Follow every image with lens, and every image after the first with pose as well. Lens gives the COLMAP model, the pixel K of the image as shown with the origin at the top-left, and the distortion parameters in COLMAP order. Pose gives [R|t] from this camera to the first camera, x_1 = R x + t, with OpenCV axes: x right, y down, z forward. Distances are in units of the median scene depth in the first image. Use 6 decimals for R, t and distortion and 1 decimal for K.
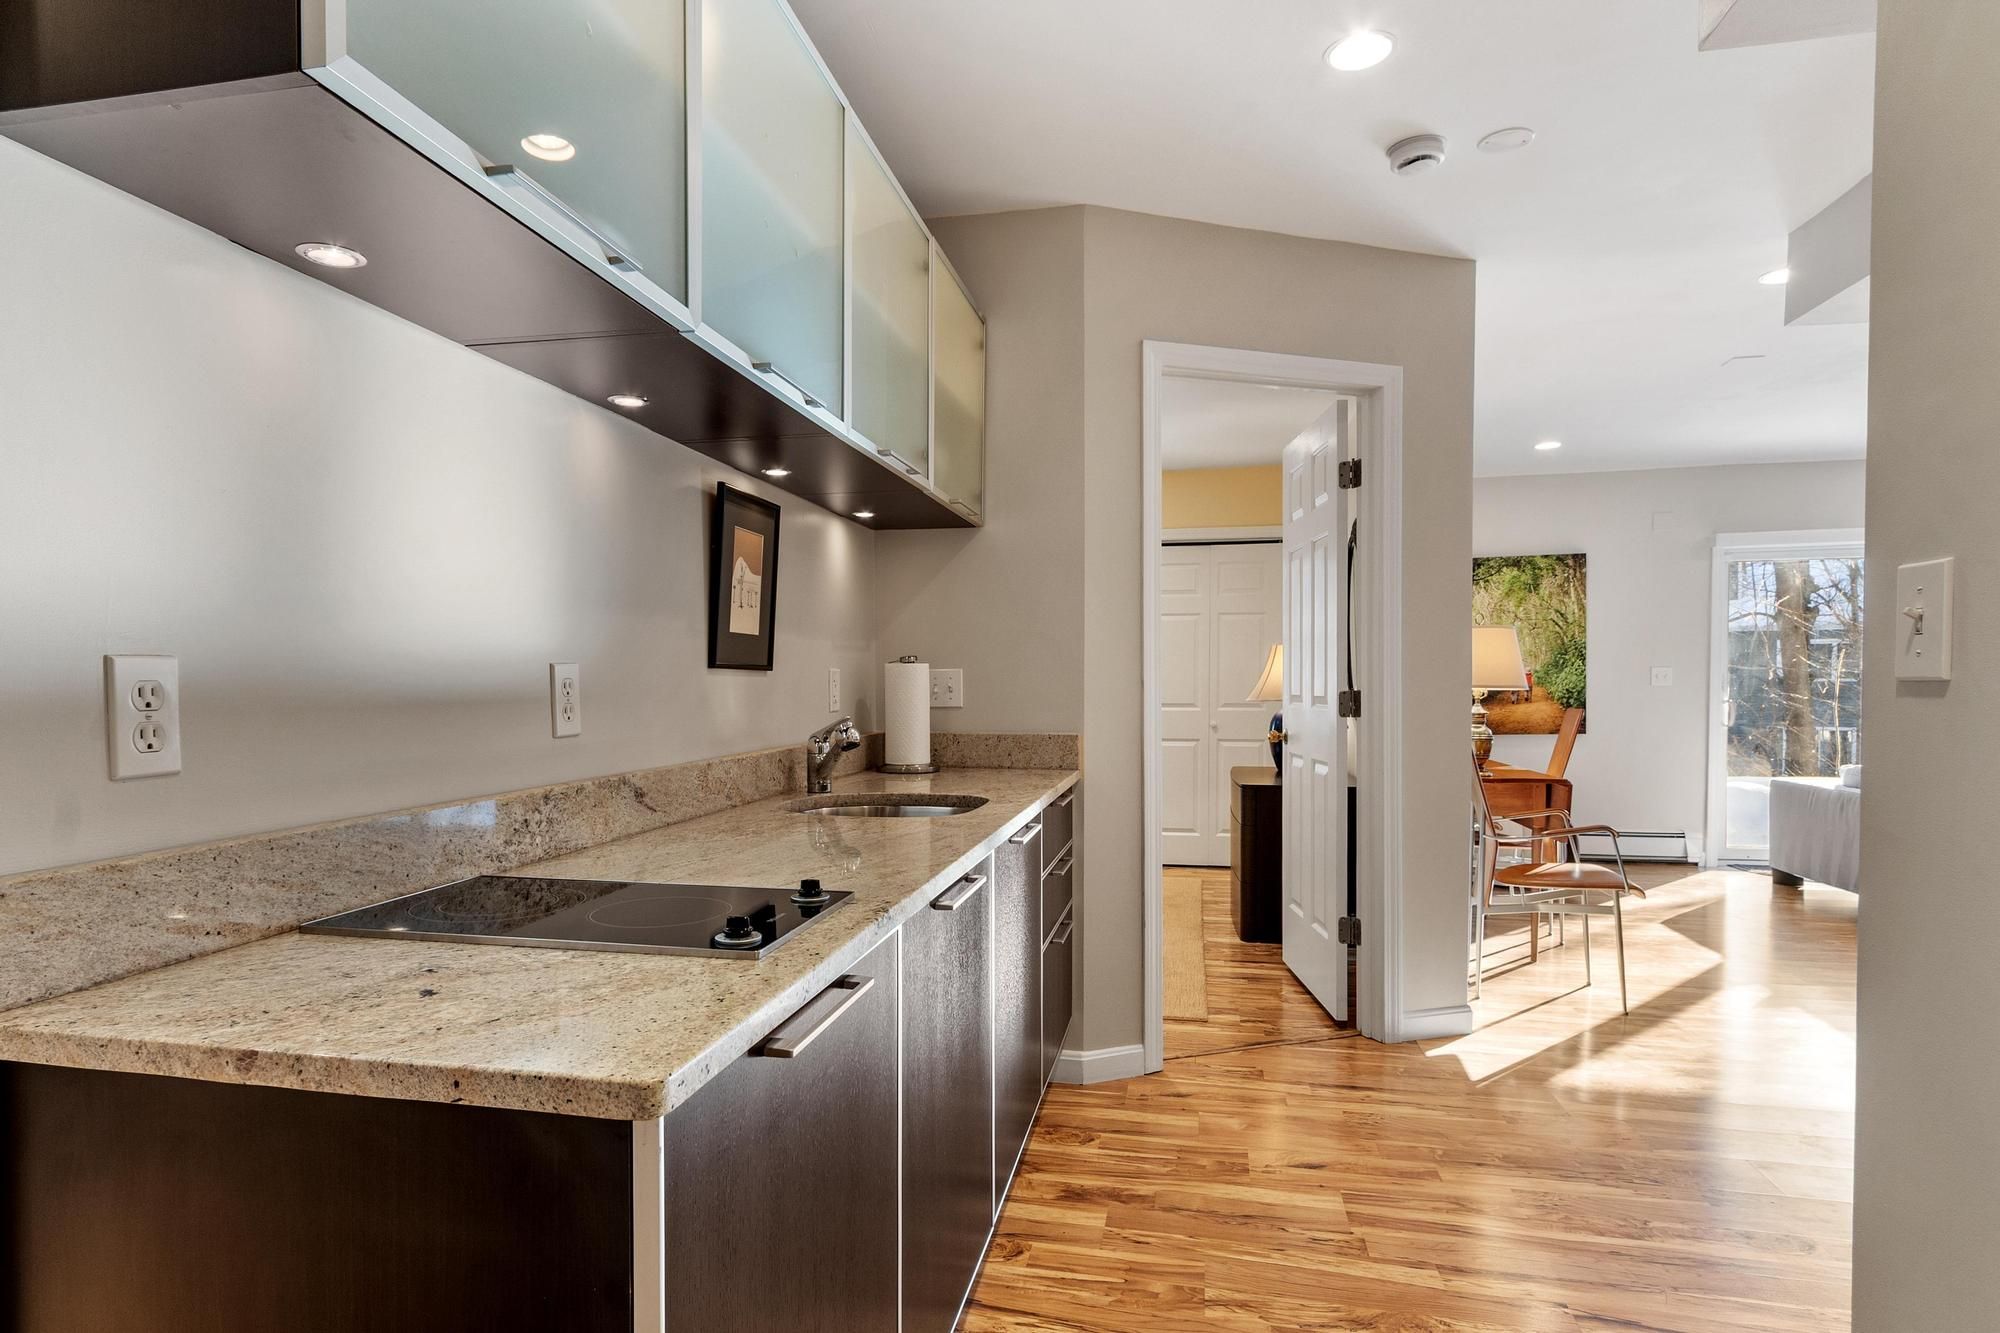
lens RADIAL K [[1024.2, 0, 1000.0], [0, 1024.2, 666.5], [0, 0, 1]] dist [0.002908, 0.000553]
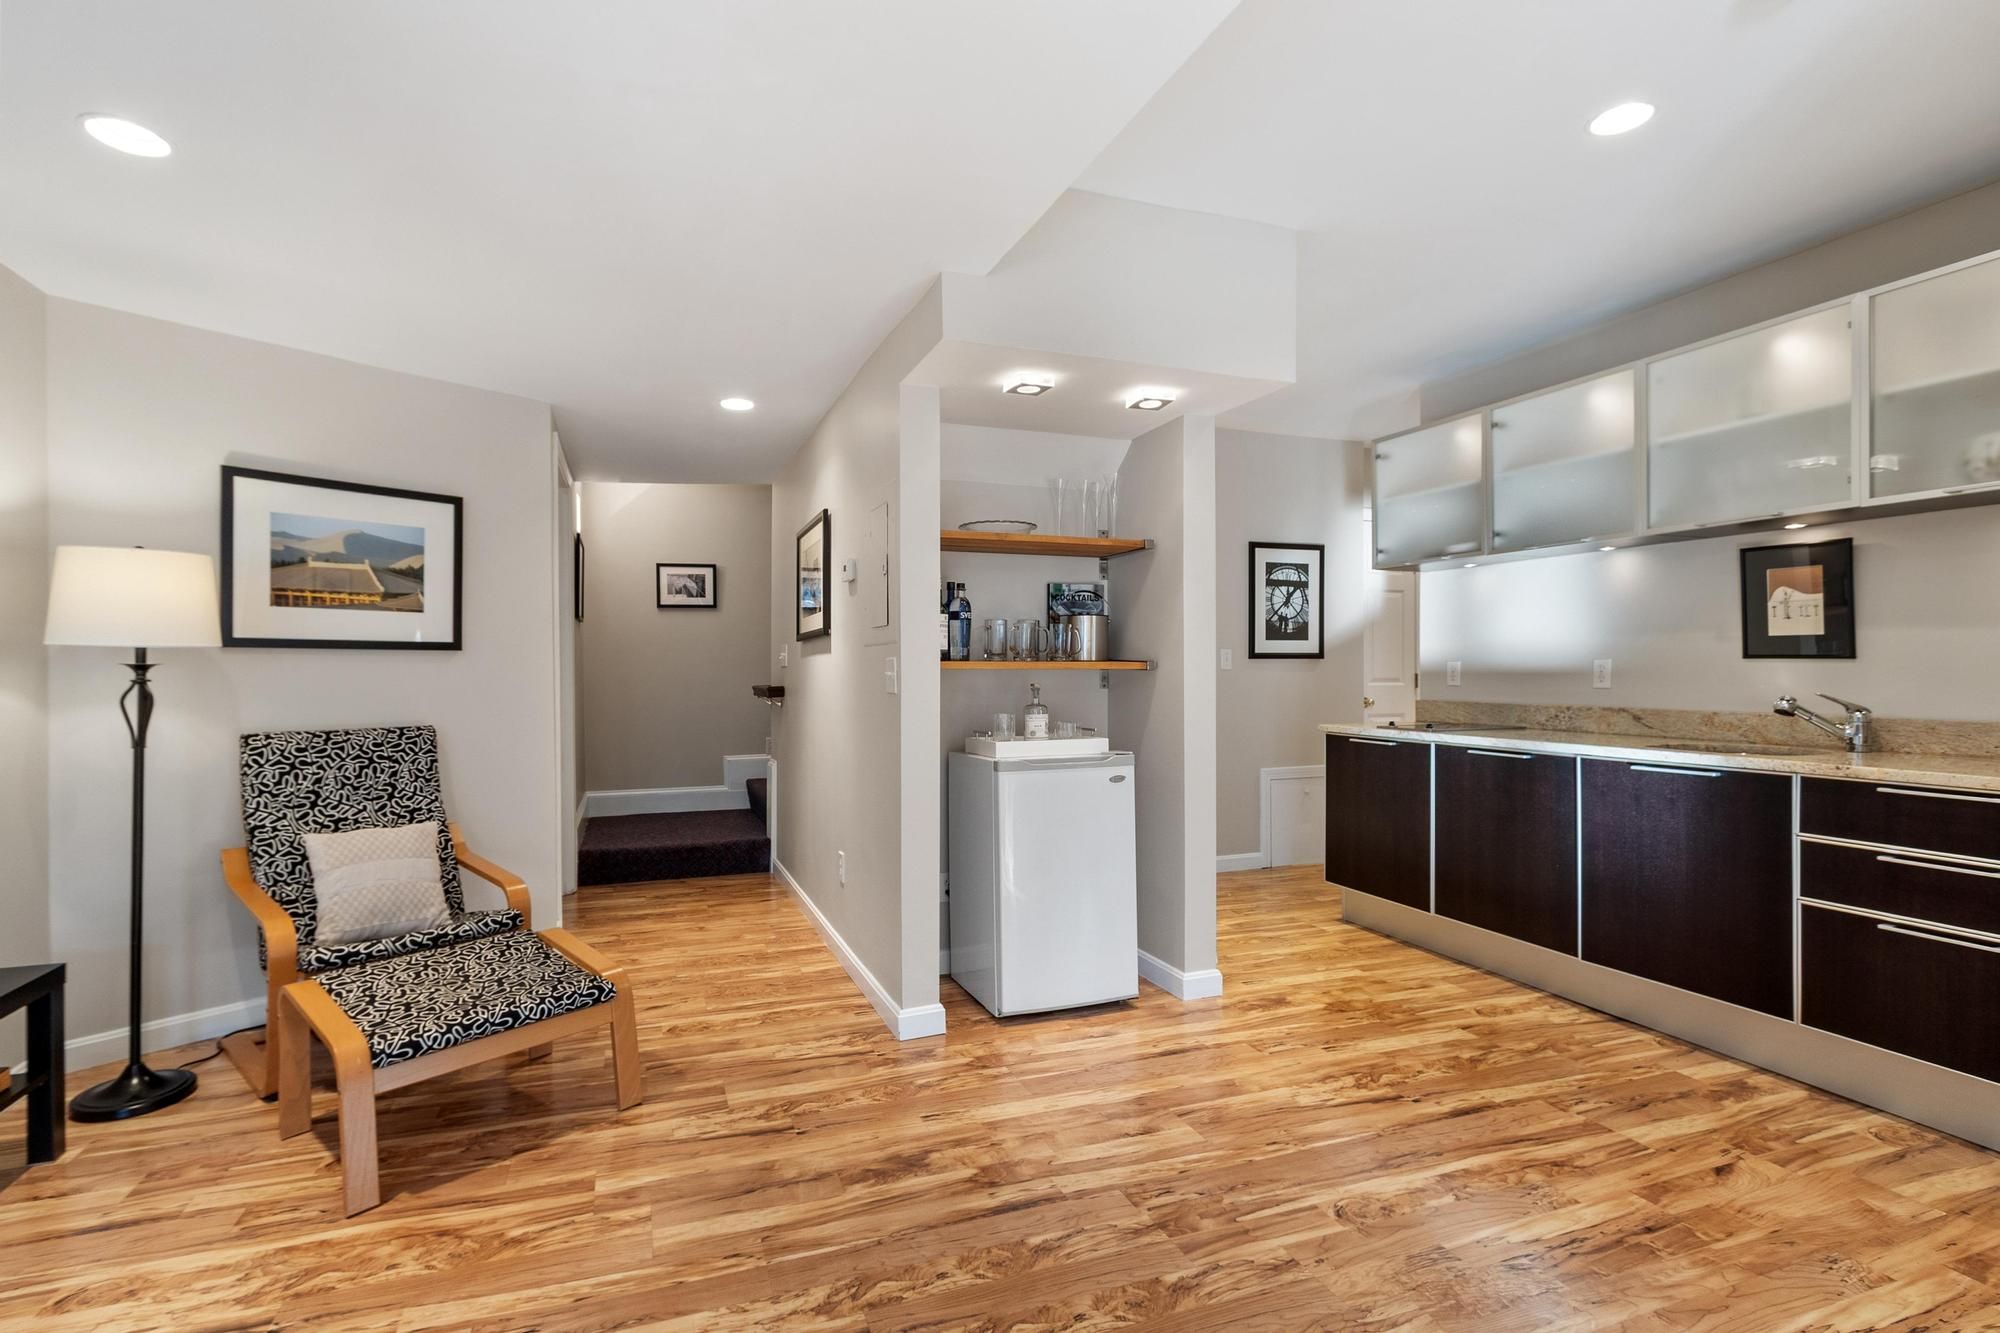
lens RADIAL K [[880.9, 0, 956.3], [0, 880.9, 671.1], [0, 0, 1]] dist [0.000006, 0.000035]
pose [[-0.847856, 0.000954, -0.530226, 1.496879], [0.004210, 0.999979, -0.004933, 0.023076], [0.530210, -0.006414, -0.847842, 1.466520]]
